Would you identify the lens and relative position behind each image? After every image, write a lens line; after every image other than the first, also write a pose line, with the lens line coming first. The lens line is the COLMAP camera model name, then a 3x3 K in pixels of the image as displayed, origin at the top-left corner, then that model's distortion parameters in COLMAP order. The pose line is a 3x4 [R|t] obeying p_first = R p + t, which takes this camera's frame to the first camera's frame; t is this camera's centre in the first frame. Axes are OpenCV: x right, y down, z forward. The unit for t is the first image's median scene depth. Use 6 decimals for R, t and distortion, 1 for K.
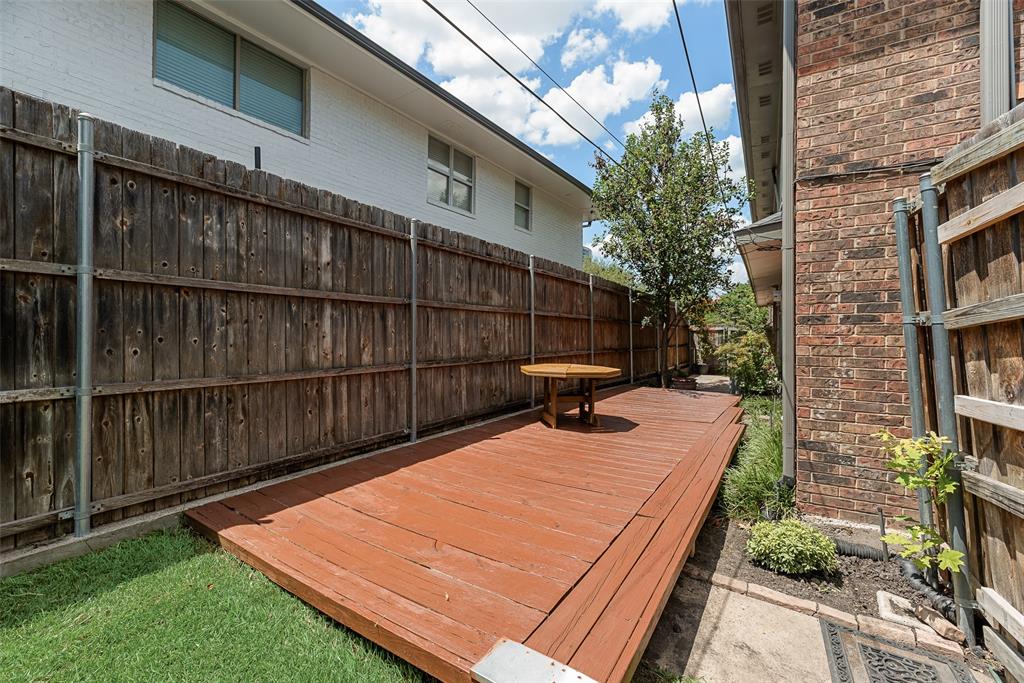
lens RADIAL K [[419.9, 0, 514.9], [0, 419.9, 332.1], [0, 0, 1]] dist [-0.000386, -0.000218]
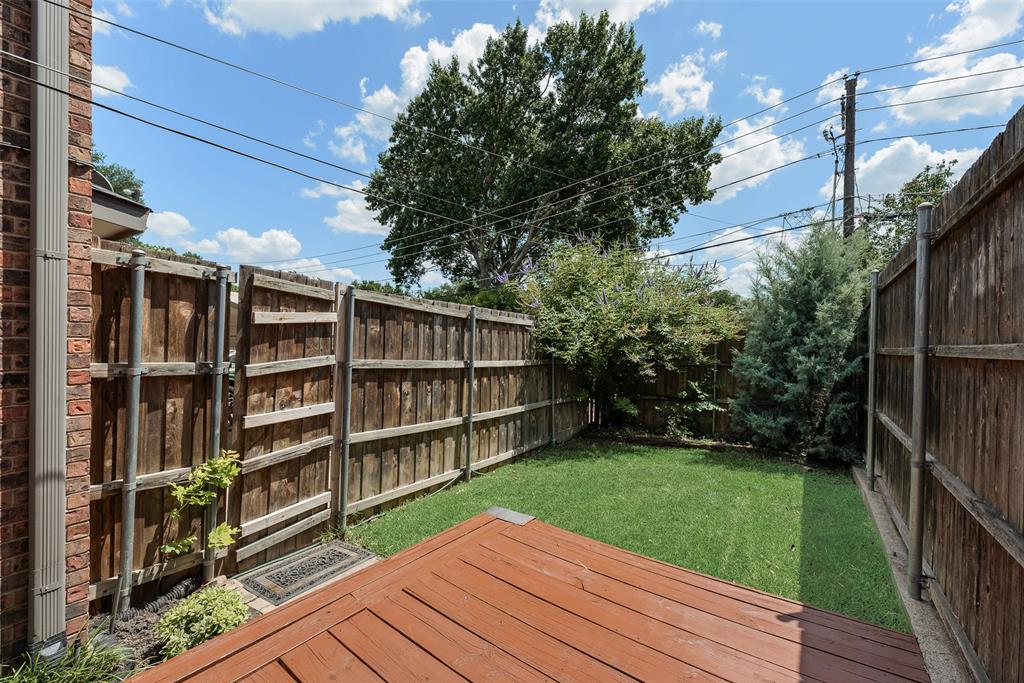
lens RADIAL K [[419.9, 0, 513.6], [0, 419.9, 345.5], [0, 0, 1]] dist [-0.000386, -0.000218]
pose [[-0.999128, -0.020942, 0.036128, -0.023186], [-0.021281, 0.999733, -0.009024, -0.095180], [-0.035929, -0.009785, -0.999306, 1.844697]]
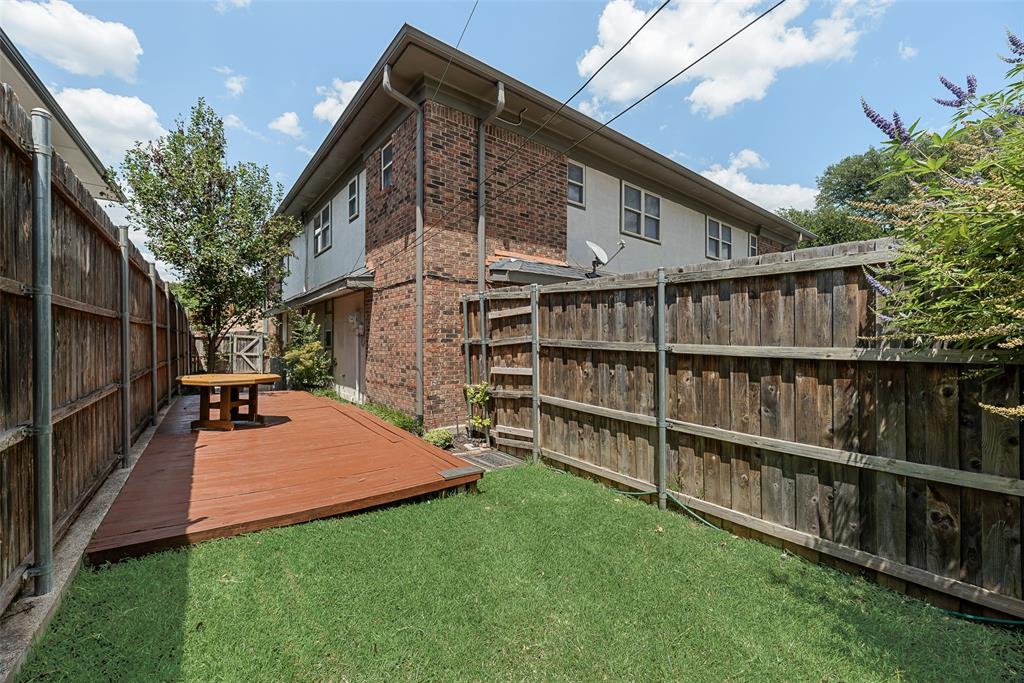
lens RADIAL K [[419.9, 0, 515.5], [0, 419.9, 341.1], [0, 0, 1]] dist [-0.000386, -0.000218]
pose [[0.352620, -0.004560, 0.935756, -1.300425], [-0.008129, 0.999935, 0.007936, -0.050770], [-0.935731, -0.010406, 0.352560, -0.197380]]
